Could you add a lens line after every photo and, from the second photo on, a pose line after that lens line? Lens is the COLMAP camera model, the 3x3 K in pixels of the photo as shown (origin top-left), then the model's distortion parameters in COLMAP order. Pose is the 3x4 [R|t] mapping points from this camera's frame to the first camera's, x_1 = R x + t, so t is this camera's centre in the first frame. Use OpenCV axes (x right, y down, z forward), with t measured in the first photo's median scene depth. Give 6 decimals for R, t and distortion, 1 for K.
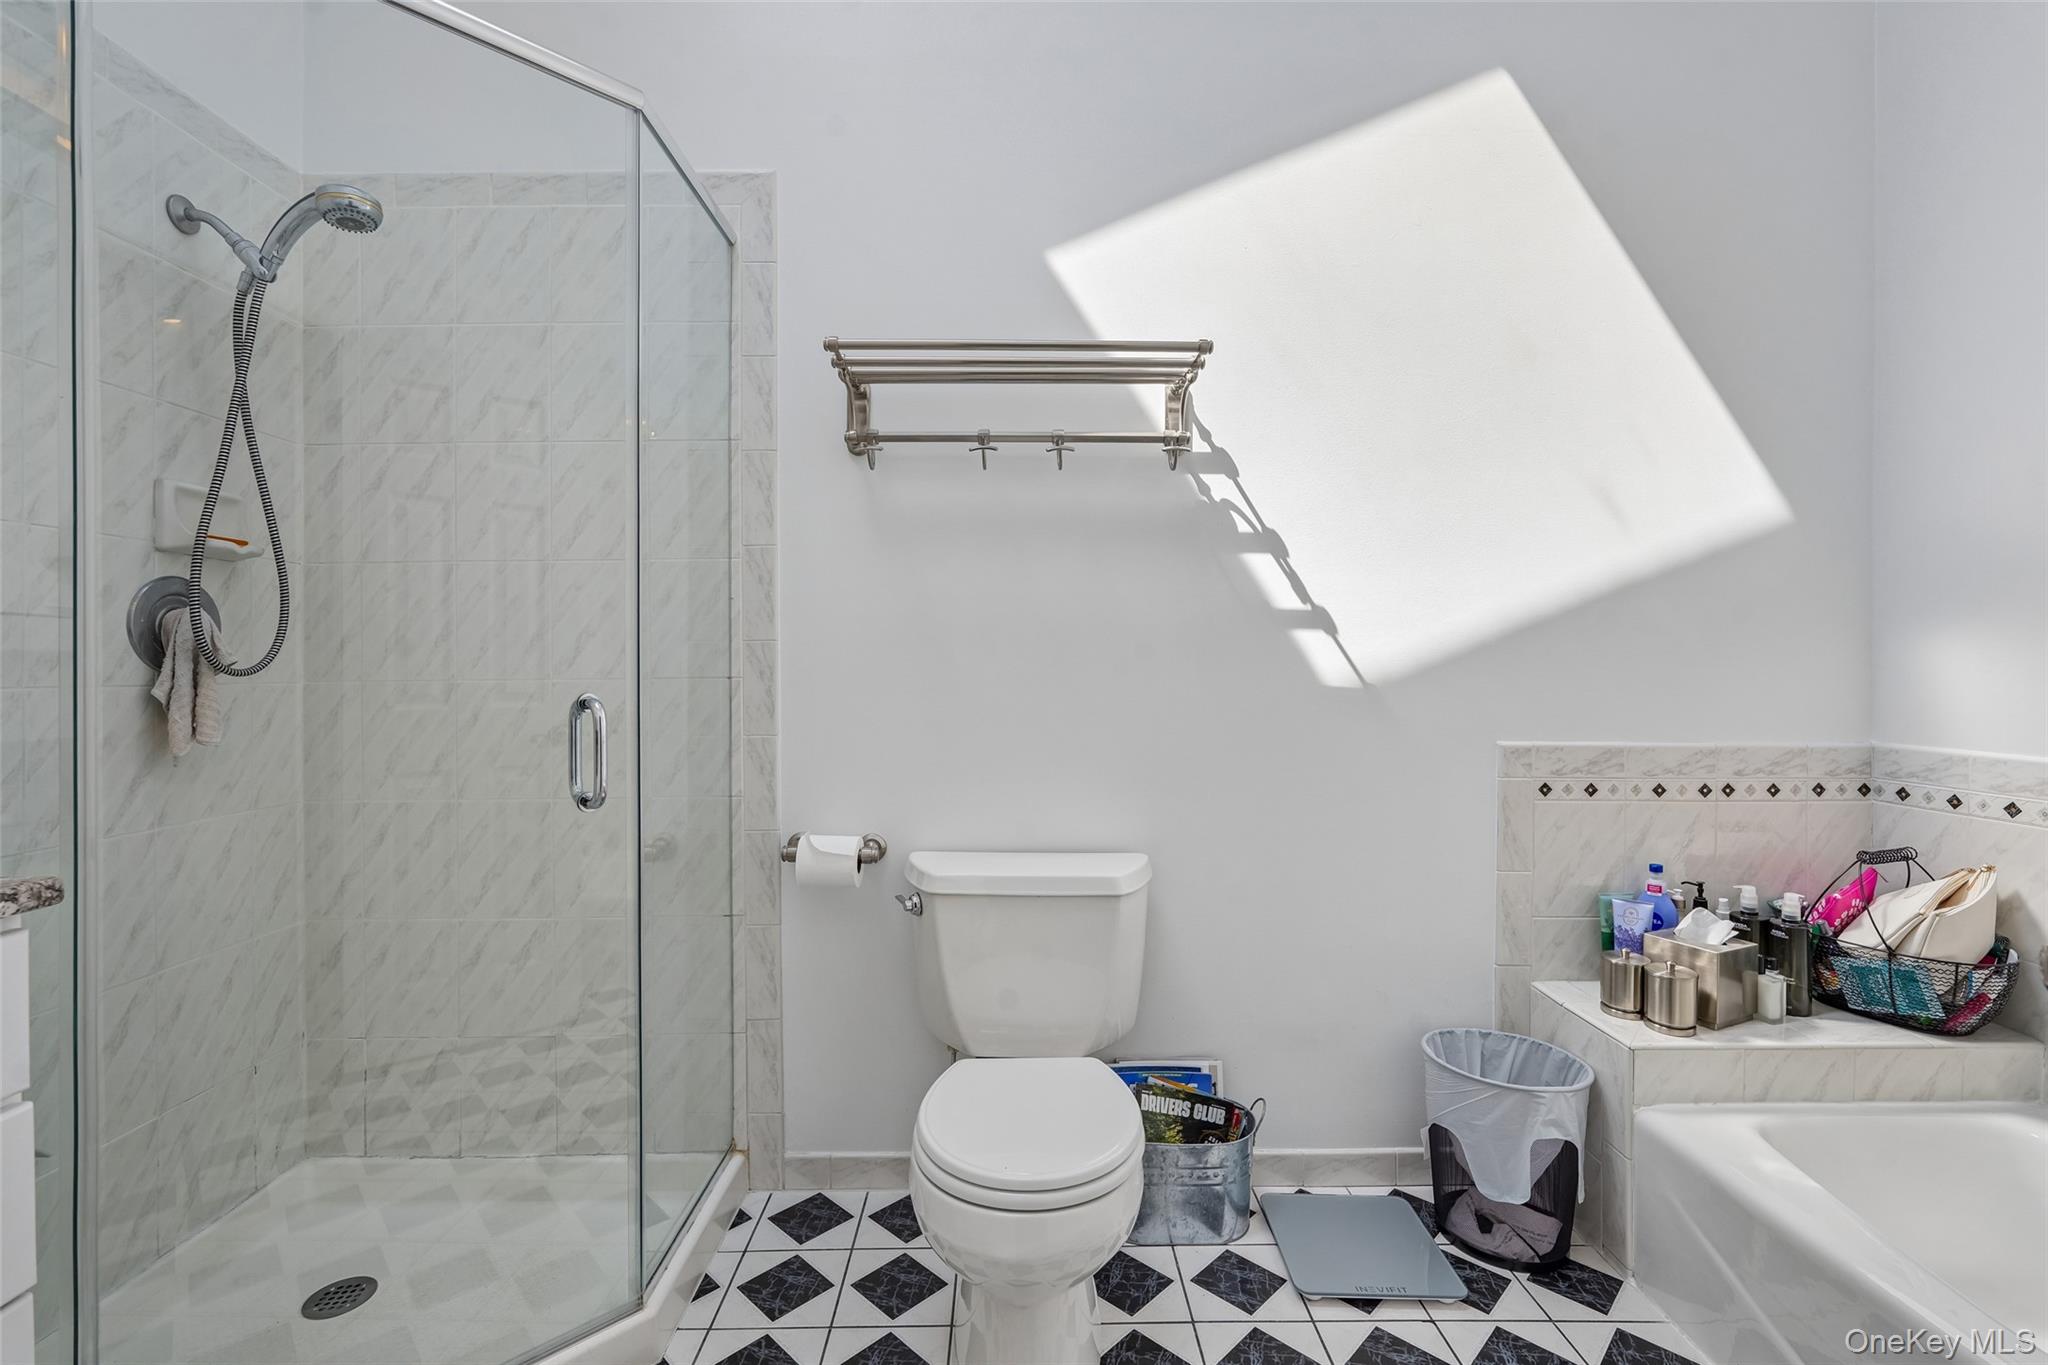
lens RADIAL K [[918.5, 0, 1025.9], [0, 918.5, 657.0], [0, 0, 1]] dist [-0.016437, 0.007978]
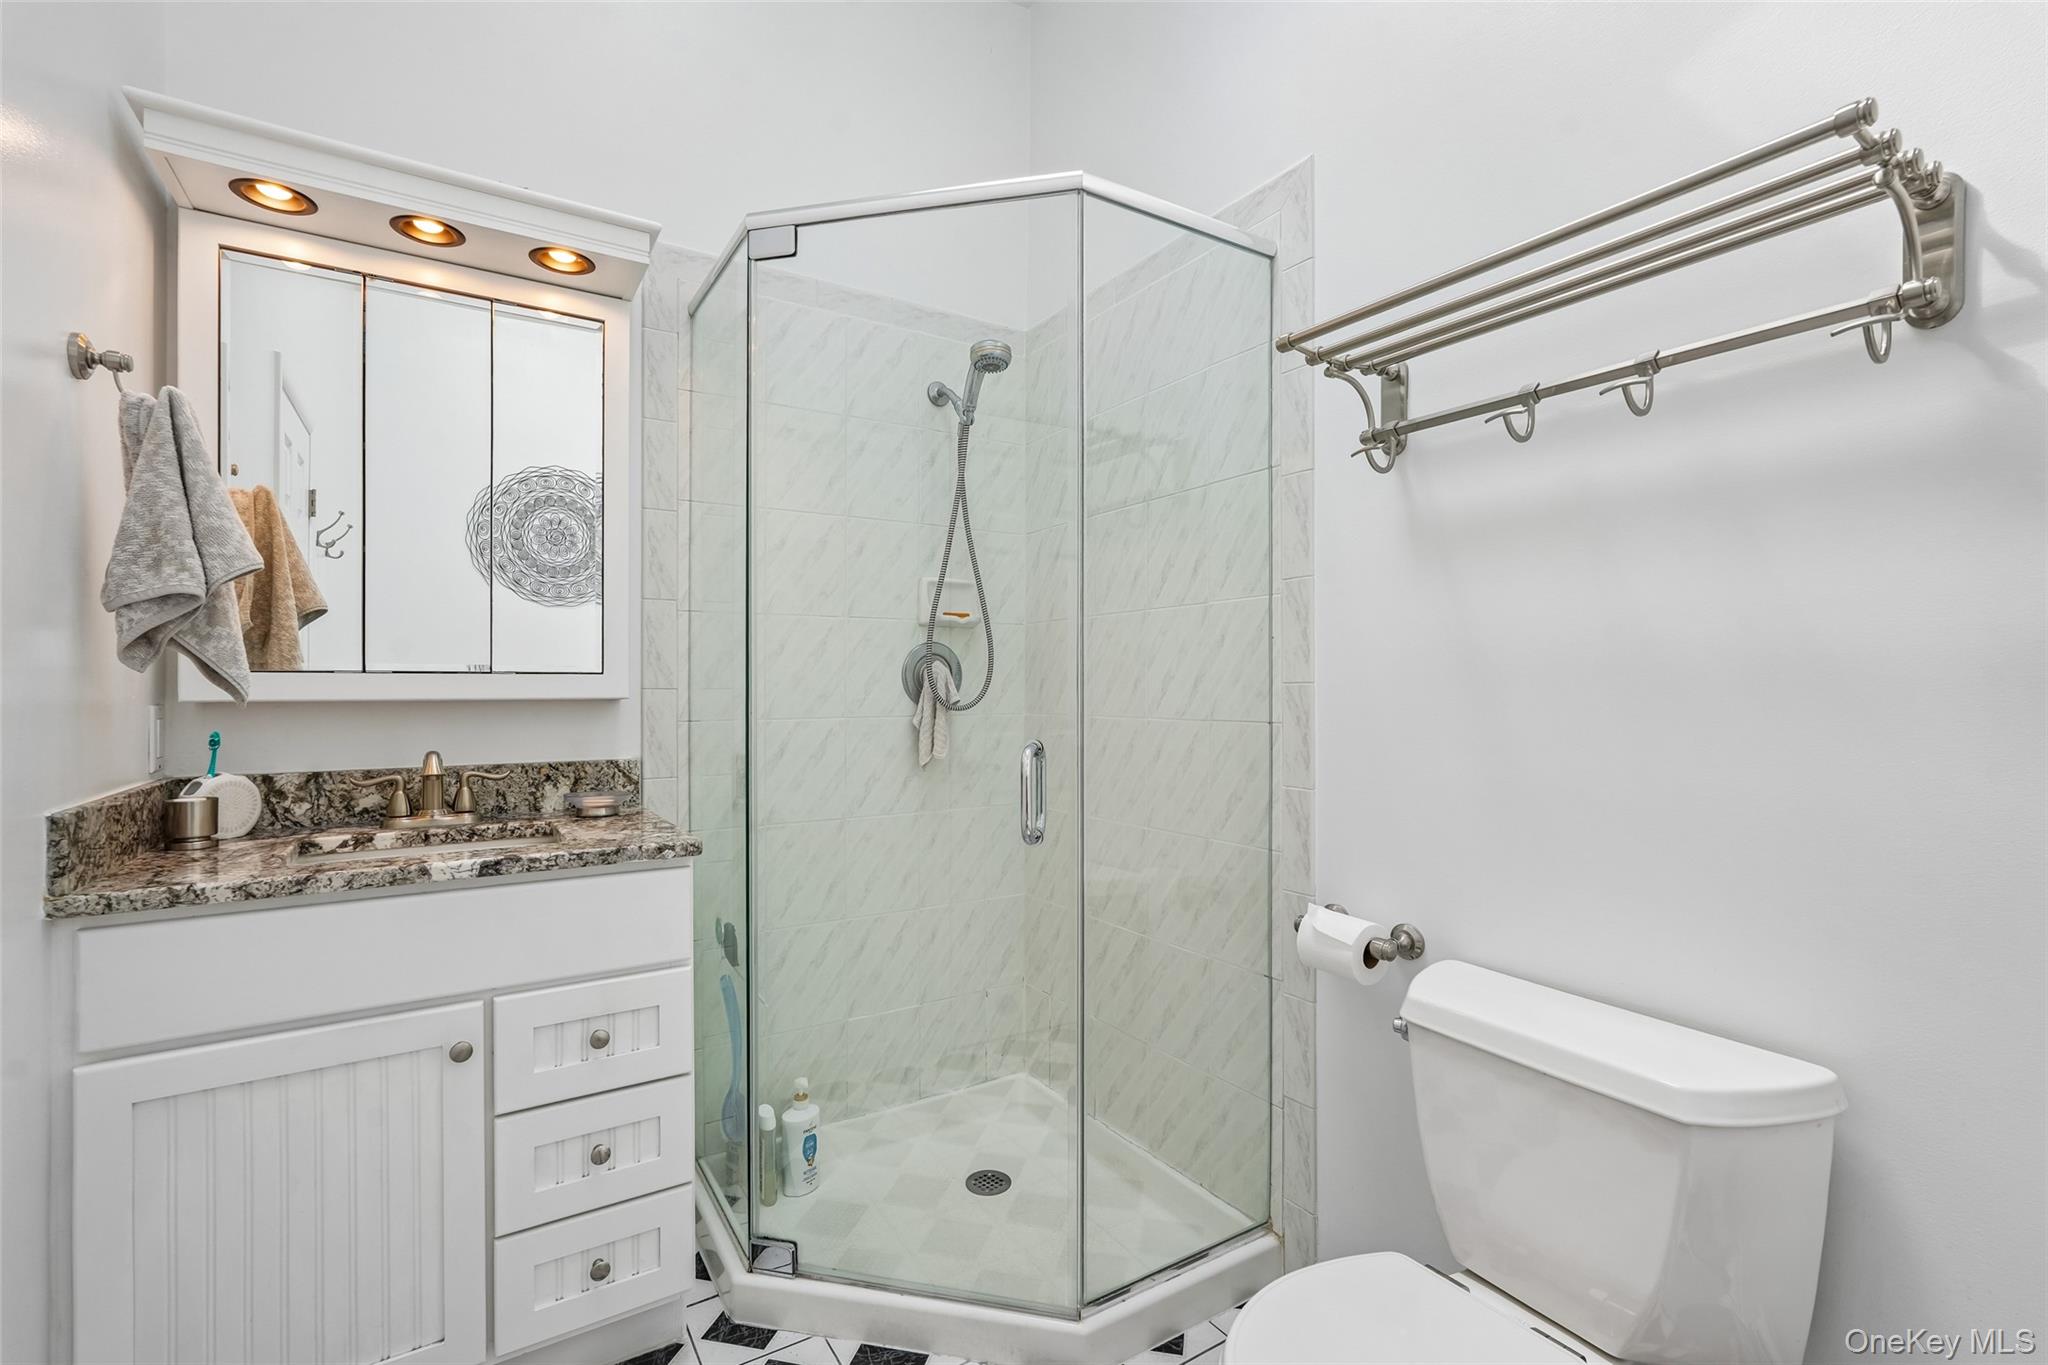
lens RADIAL K [[910.1, 0, 1018.1], [0, 910.1, 671.6], [0, 0, 1]] dist [-0.017857, 0.008231]
pose [[0.521889, -0.008334, -0.852973, 0.344107], [0.011282, 0.999932, -0.002867, -0.030303], [0.852939, -0.008127, 0.521948, 0.307721]]
